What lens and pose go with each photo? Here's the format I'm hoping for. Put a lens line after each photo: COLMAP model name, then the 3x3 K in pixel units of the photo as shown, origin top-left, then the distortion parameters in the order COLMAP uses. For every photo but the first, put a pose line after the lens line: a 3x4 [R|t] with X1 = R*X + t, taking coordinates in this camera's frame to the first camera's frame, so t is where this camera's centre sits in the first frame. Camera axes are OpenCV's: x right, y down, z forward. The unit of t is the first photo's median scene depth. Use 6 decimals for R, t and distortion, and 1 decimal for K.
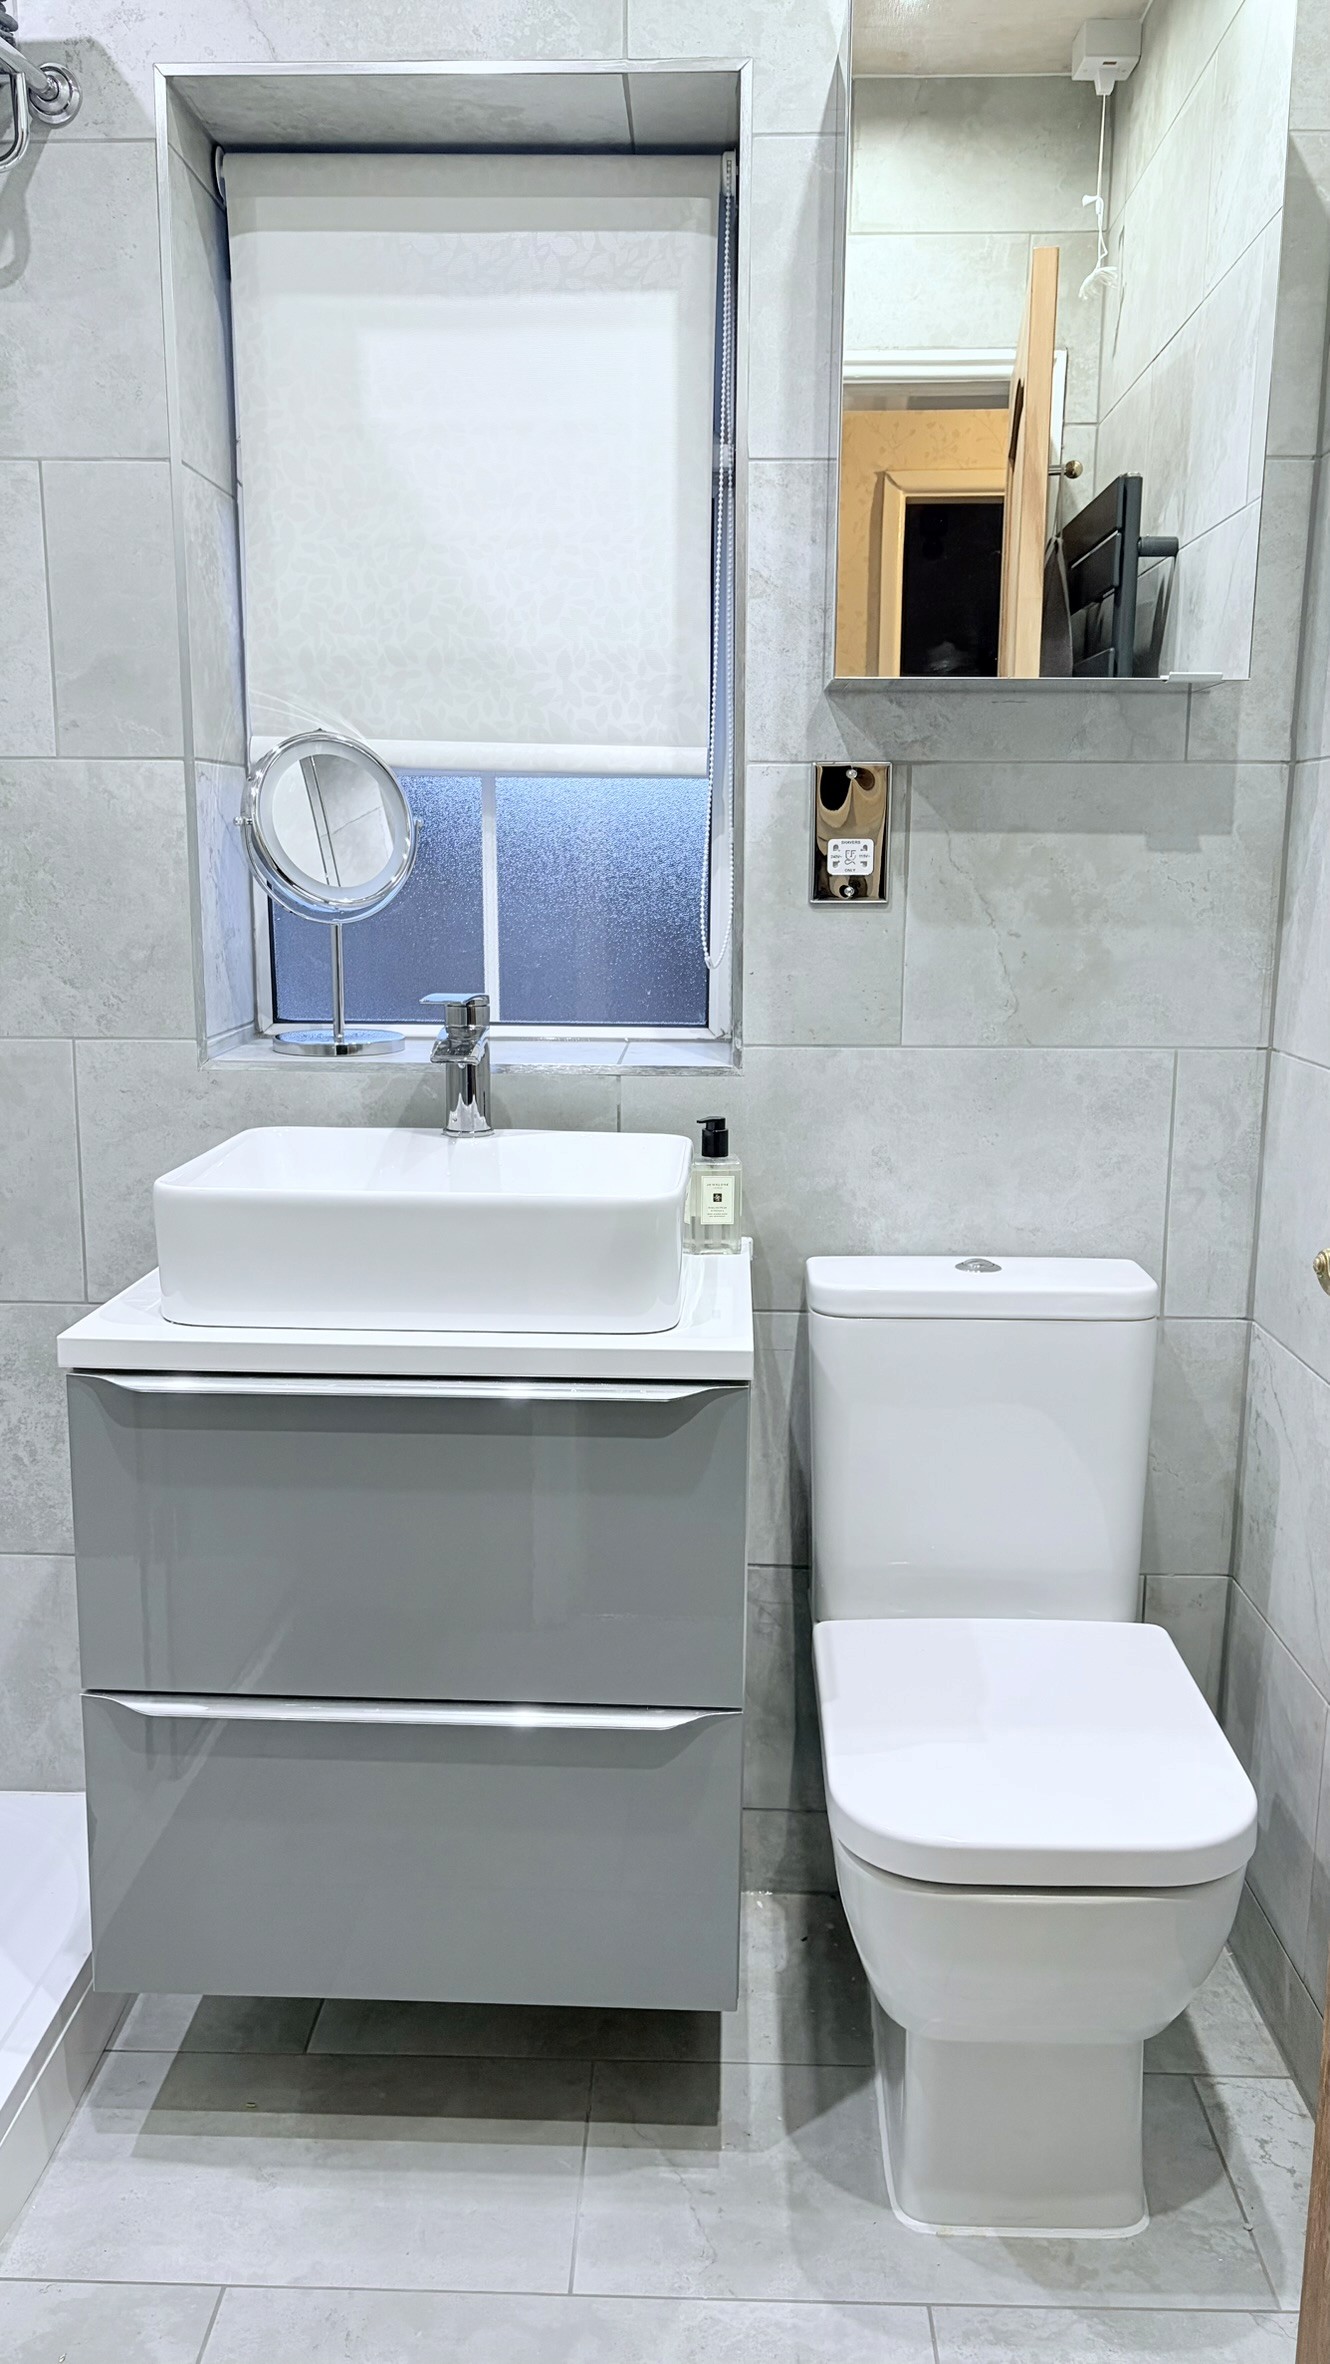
lens RADIAL K [[1799.8, 0, 660.3], [0, 1799.8, 1180.4], [0, 0, 1]] dist [0.048321, -0.048624]
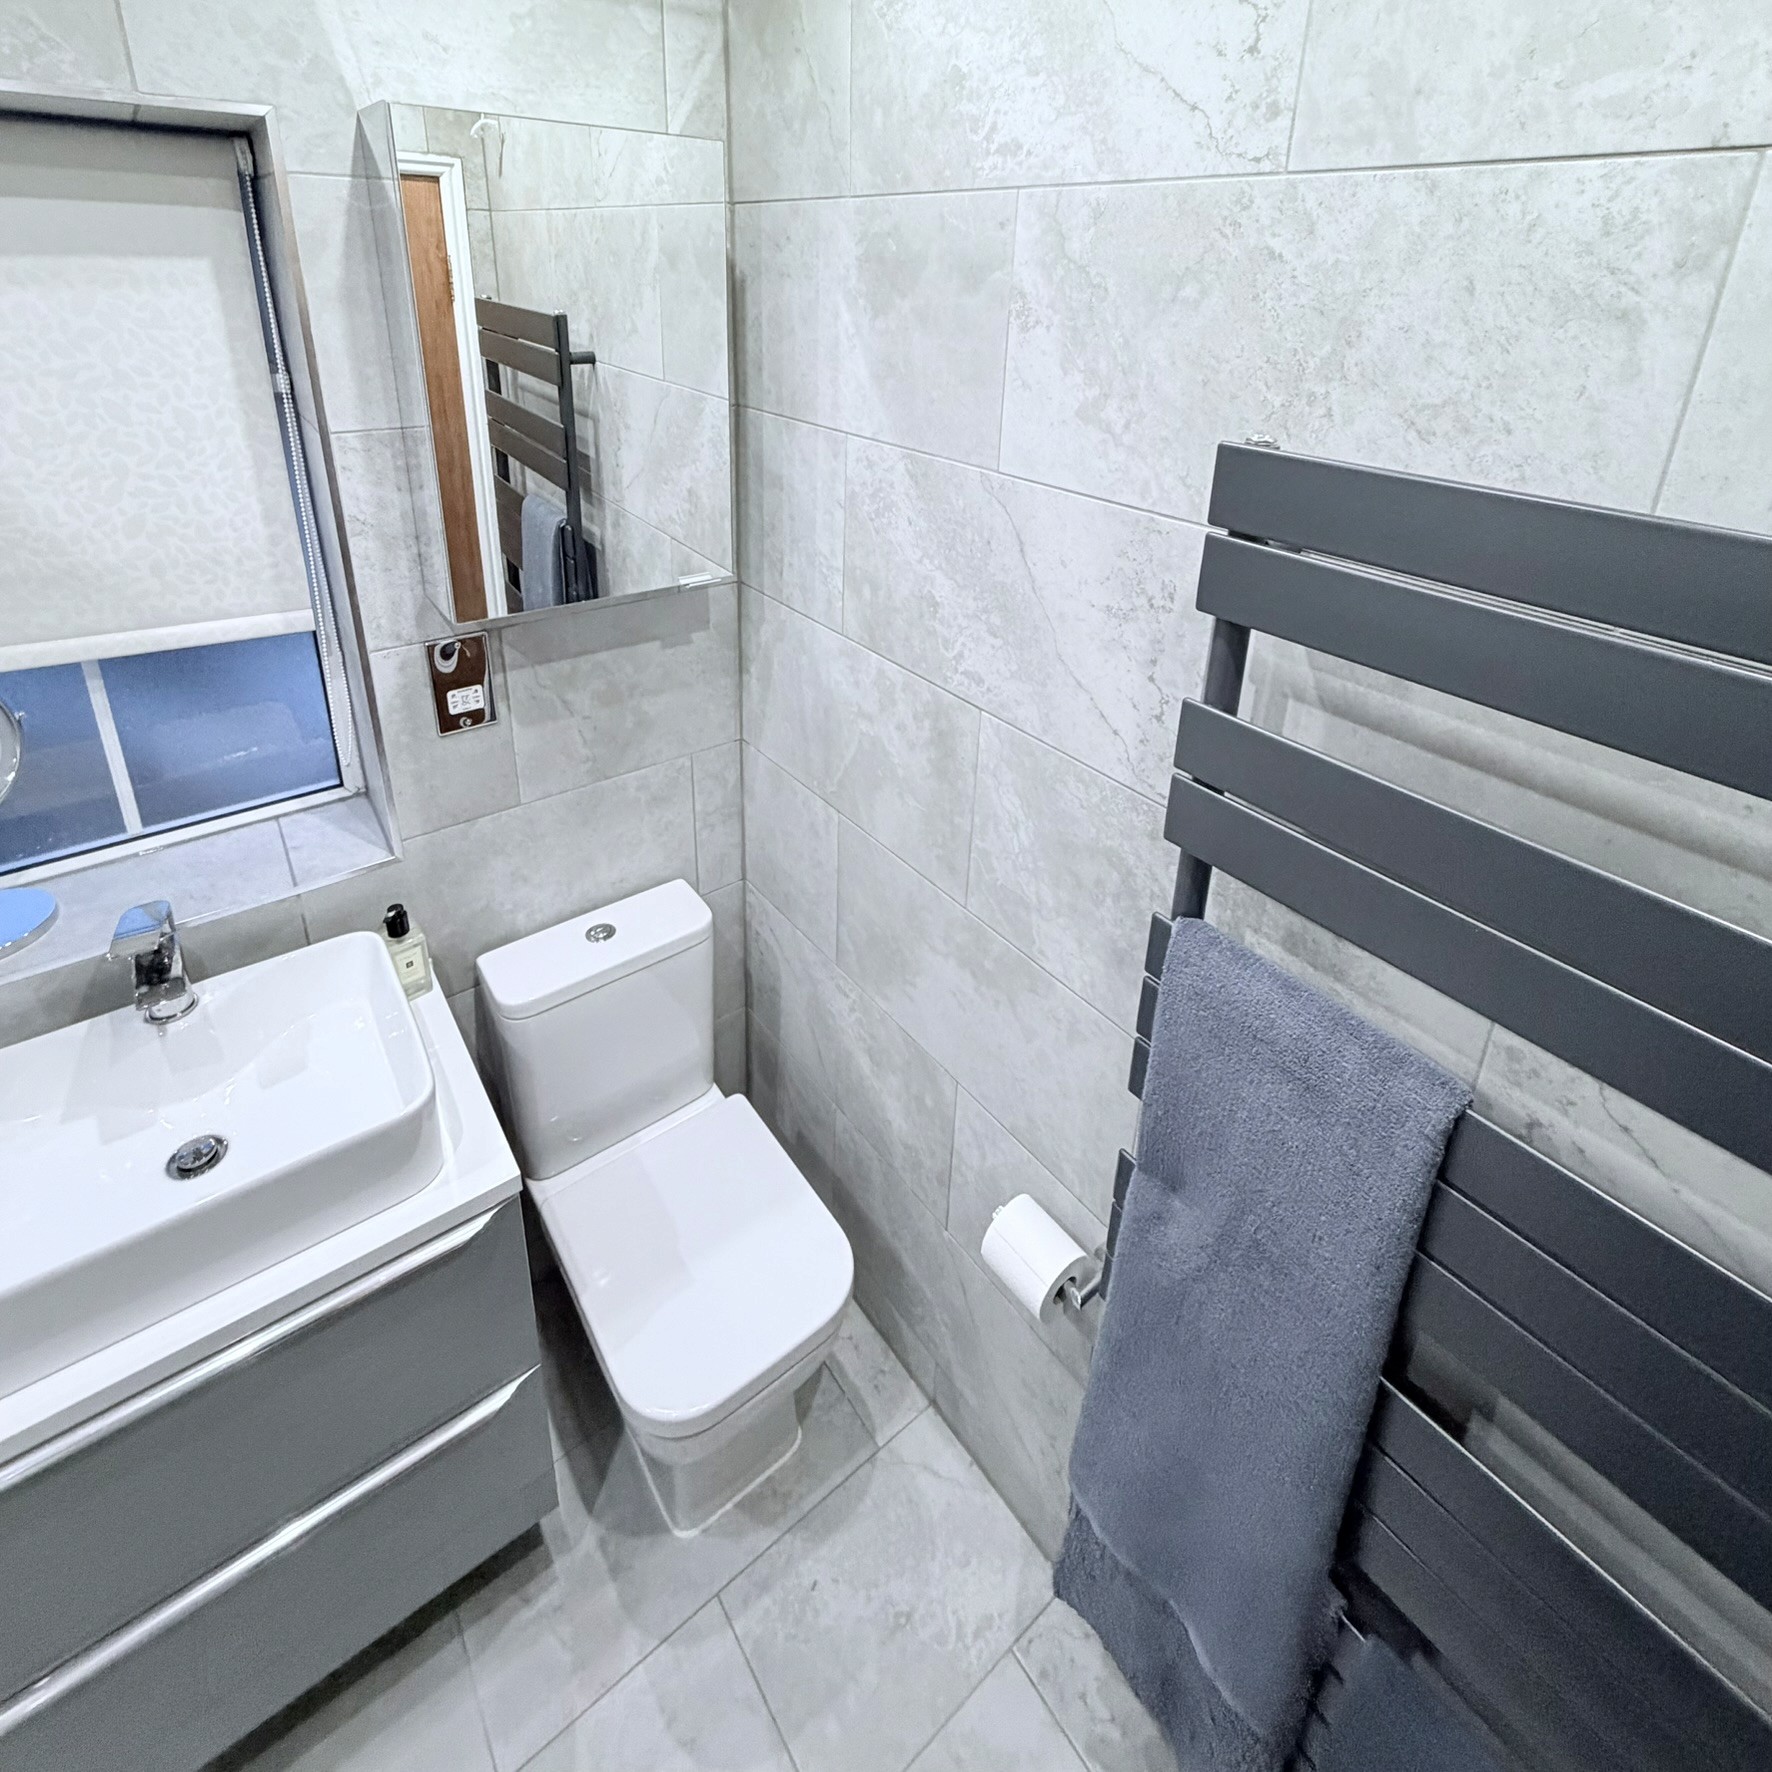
lens RADIAL K [[949.4, 0, 893.8], [0, 949.4, 601.8], [0, 0, 1]] dist [-0.001192, 0.001308]
pose [[0.770477, -0.195283, 0.606819, -0.067858], [0.089190, 0.975582, 0.200712, -0.369531], [-0.631197, -0.100522, 0.769081, 0.243575]]
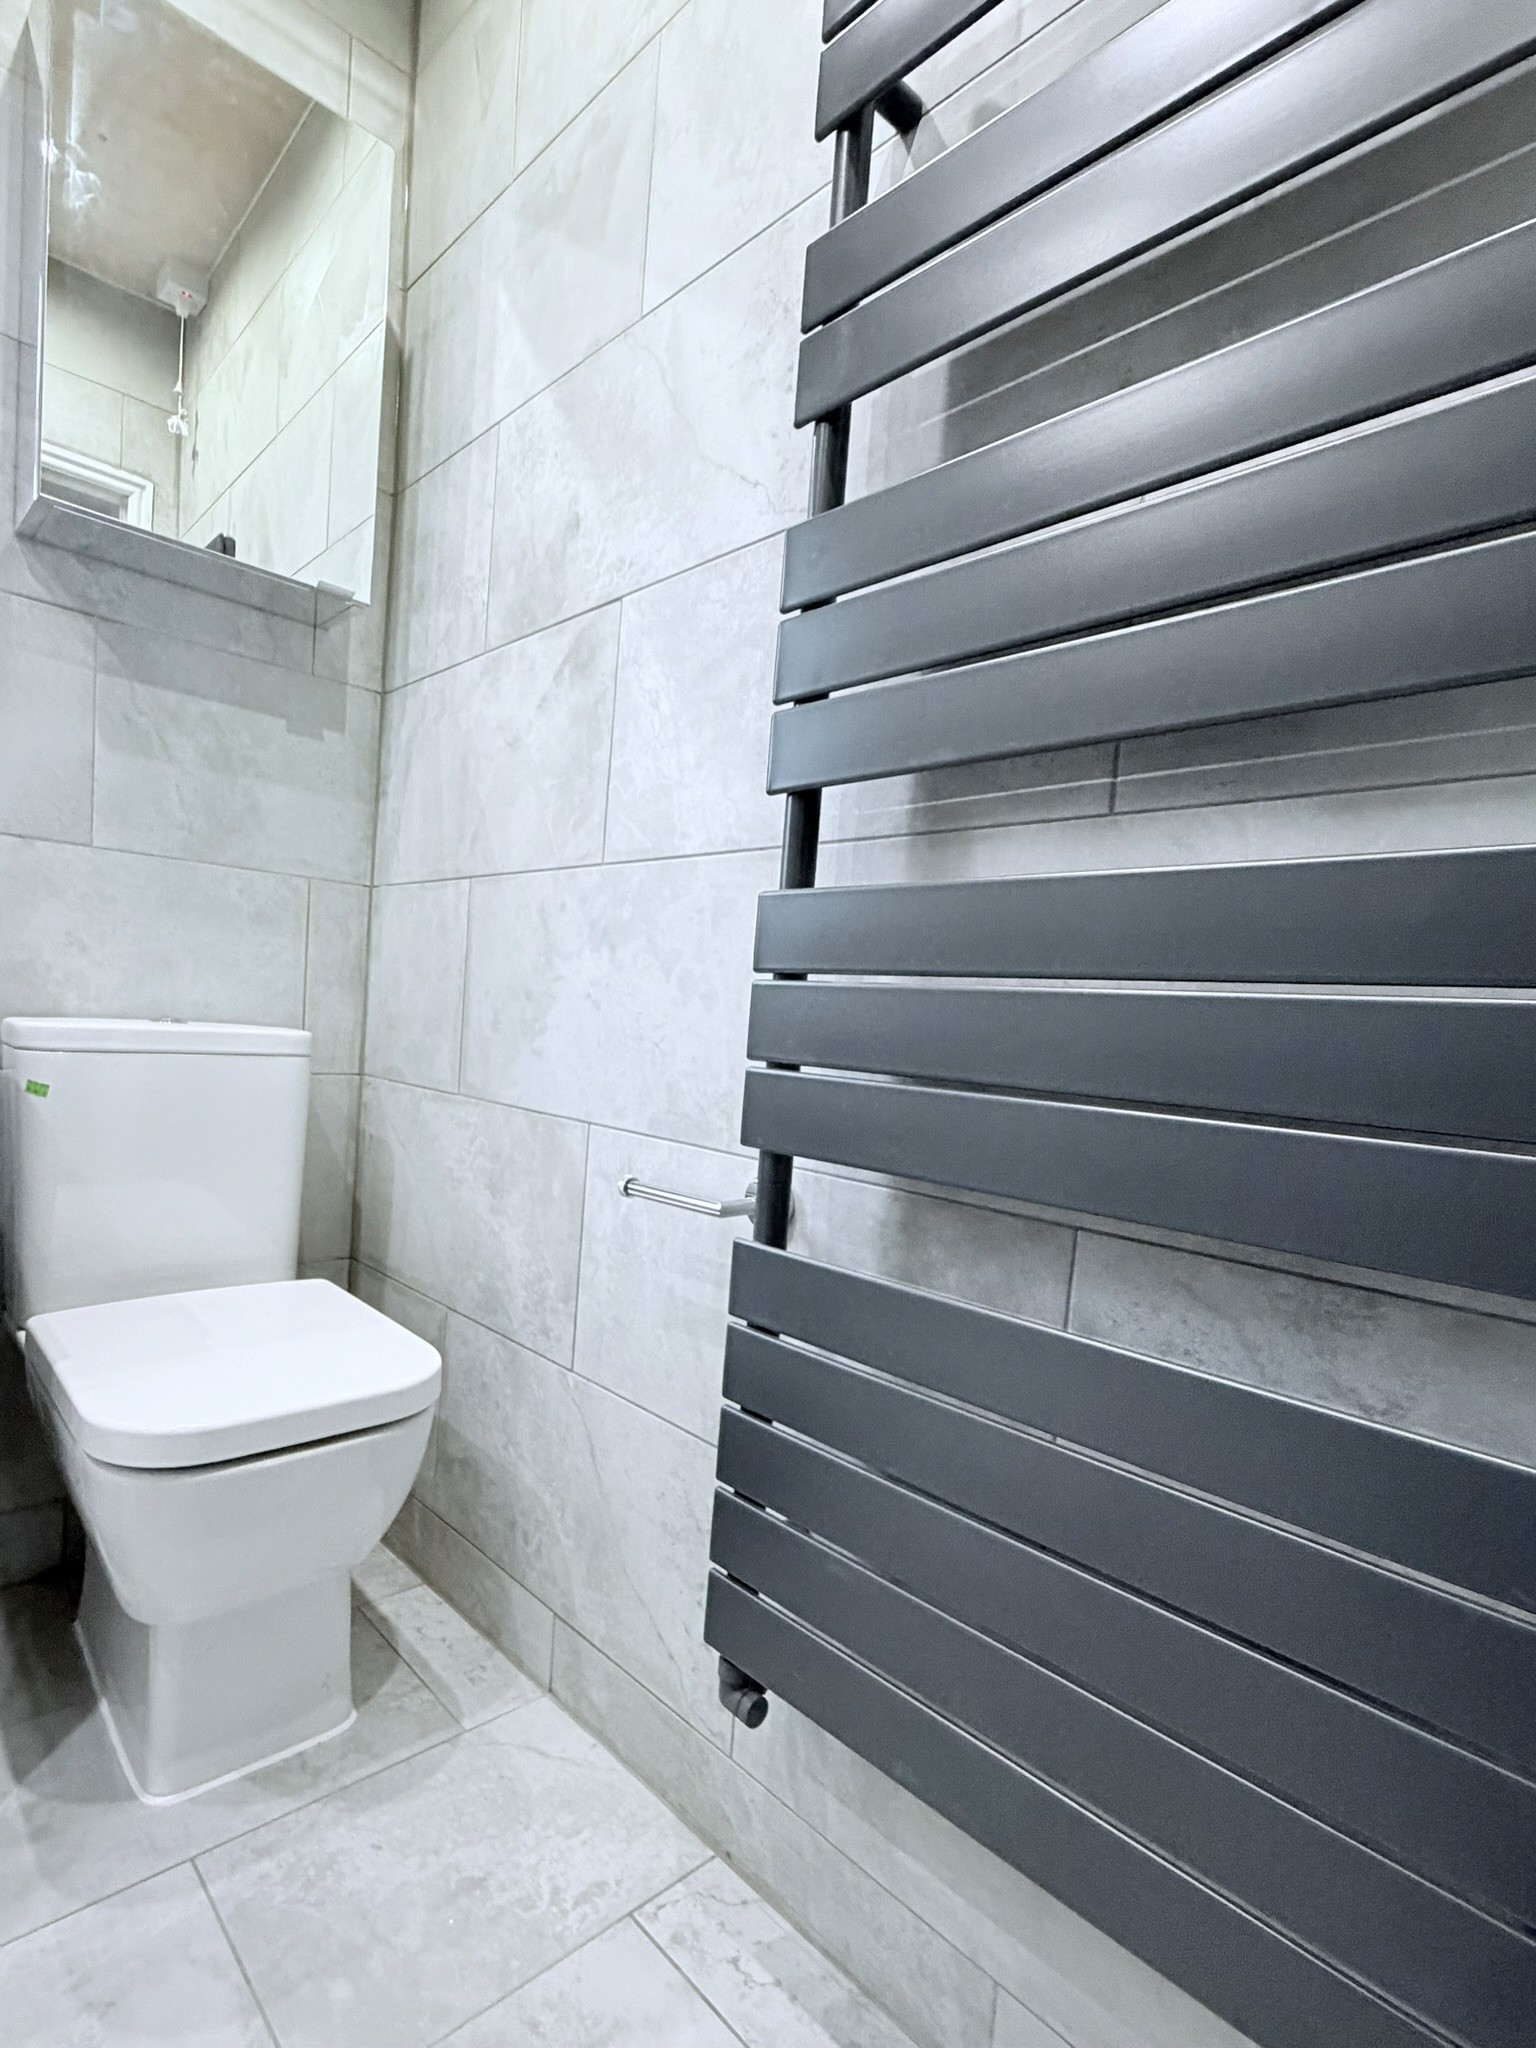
lens RADIAL K [[1031.4, 0, 673.8], [0, 1031.4, 1091.1], [0, 0, 1]] dist [0.005290, -0.000799]
pose [[0.735526, -0.002795, 0.677491, -0.053674], [0.056244, 0.996792, -0.056950, 0.157910], [-0.675158, 0.079993, 0.733323, 0.232310]]
